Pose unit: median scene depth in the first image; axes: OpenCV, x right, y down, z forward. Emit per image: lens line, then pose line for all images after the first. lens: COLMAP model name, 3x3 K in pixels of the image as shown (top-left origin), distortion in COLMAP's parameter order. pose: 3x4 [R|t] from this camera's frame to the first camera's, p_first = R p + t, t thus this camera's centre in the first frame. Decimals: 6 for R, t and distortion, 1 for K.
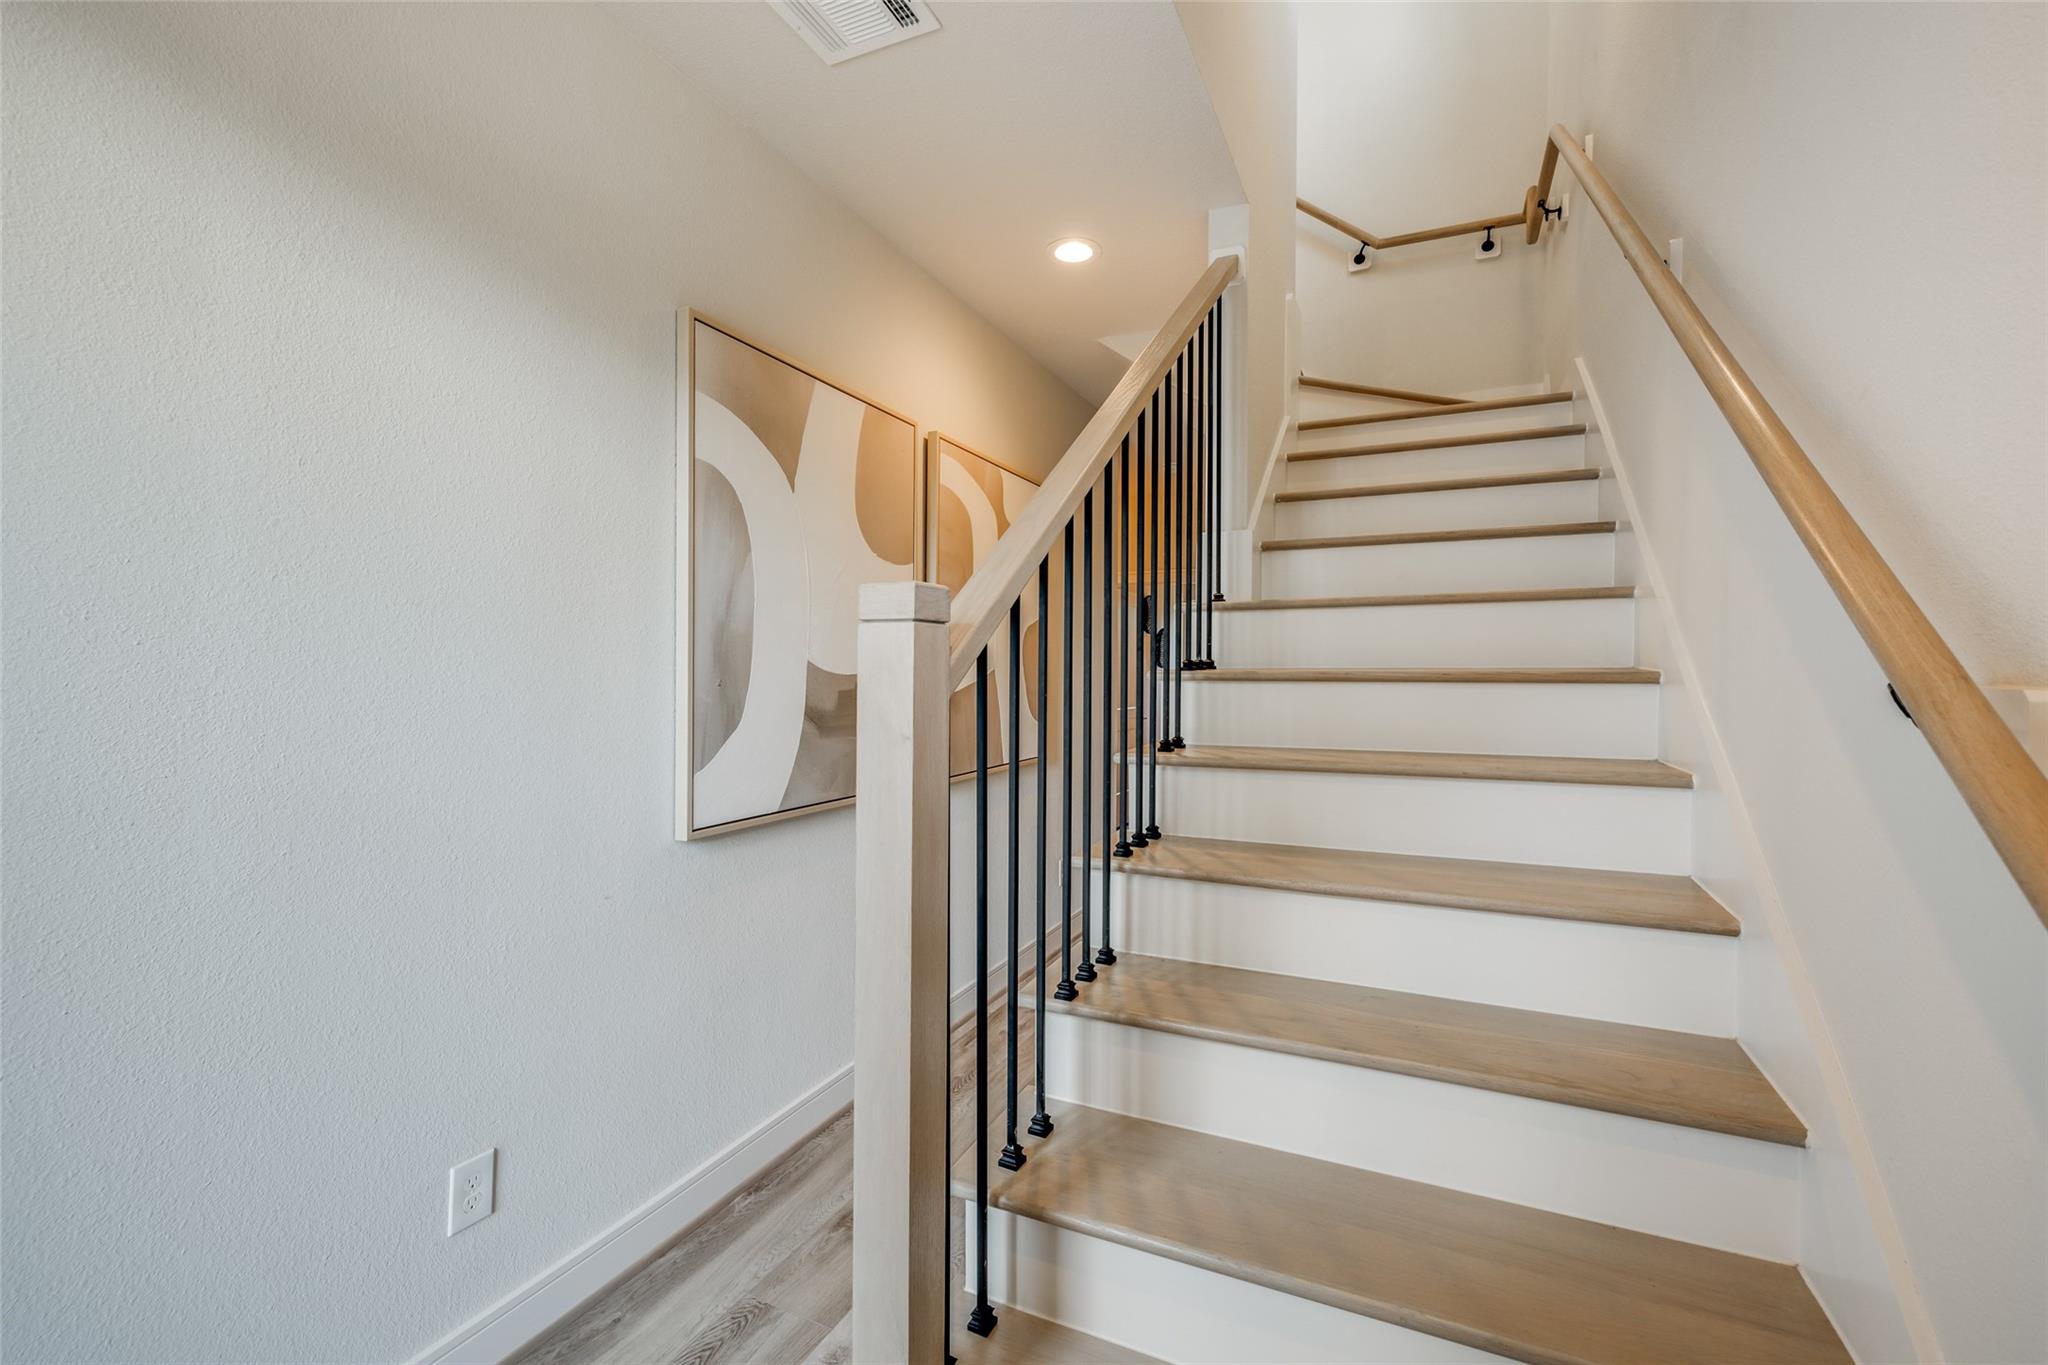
lens RADIAL K [[865.7, 0, 1037.6], [0, 865.7, 681.6], [0, 0, 1]] dist [-0.000055, -0.000053]
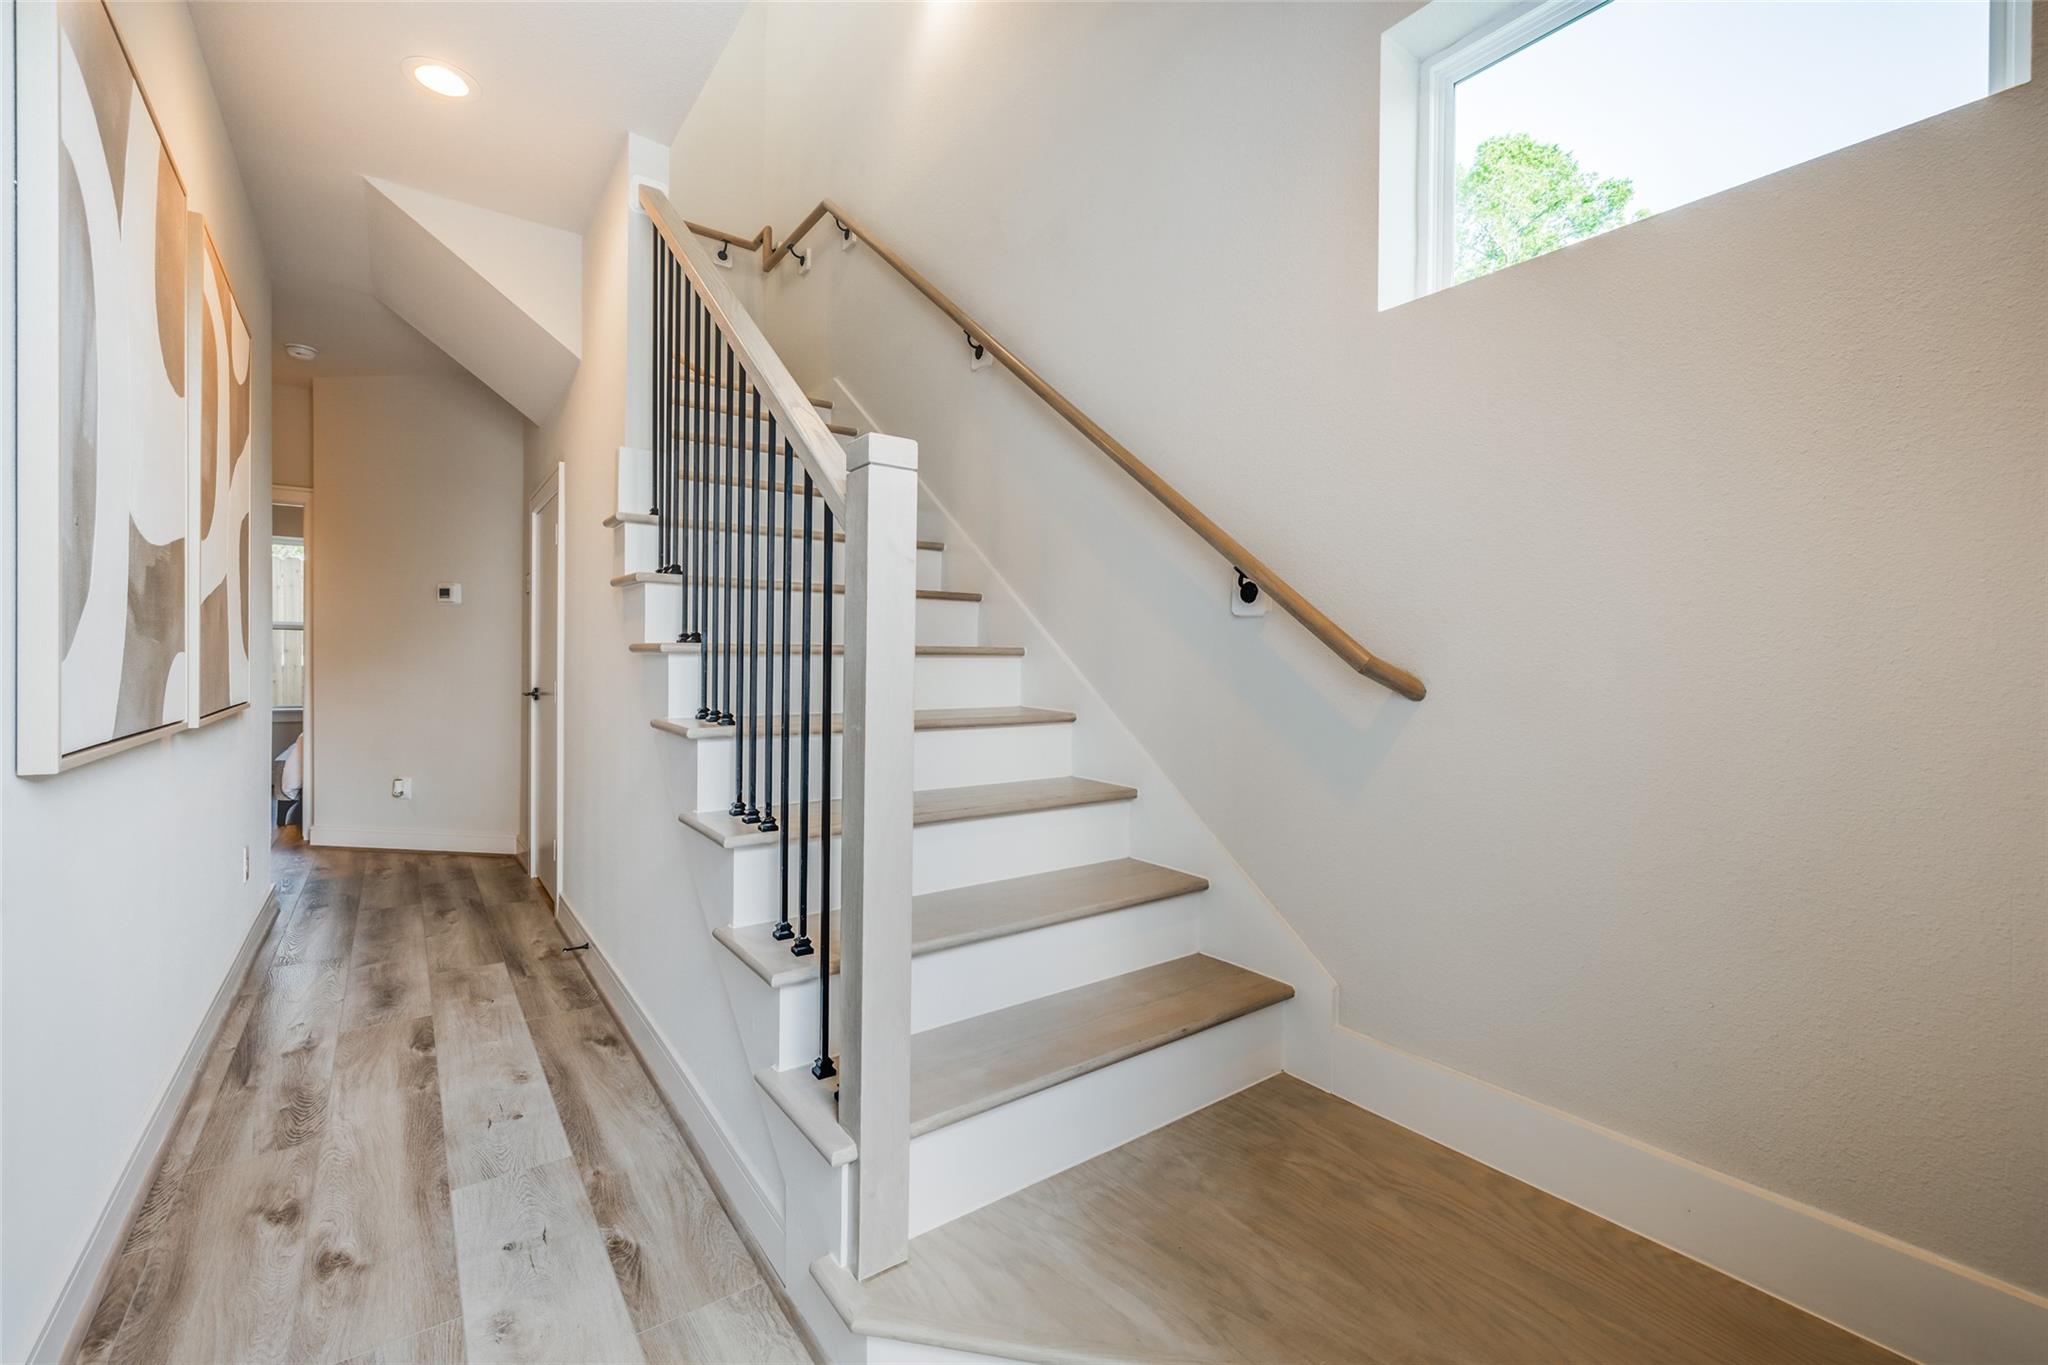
lens RADIAL K [[865.7, 0, 1037.6], [0, 865.7, 681.6], [0, 0, 1]] dist [-0.000055, -0.000053]
pose [[0.476118, -0.018994, 0.879176, -0.519917], [0.007238, 0.999817, 0.017680, 0.096826], [-0.879352, -0.002054, 0.476168, 0.091747]]
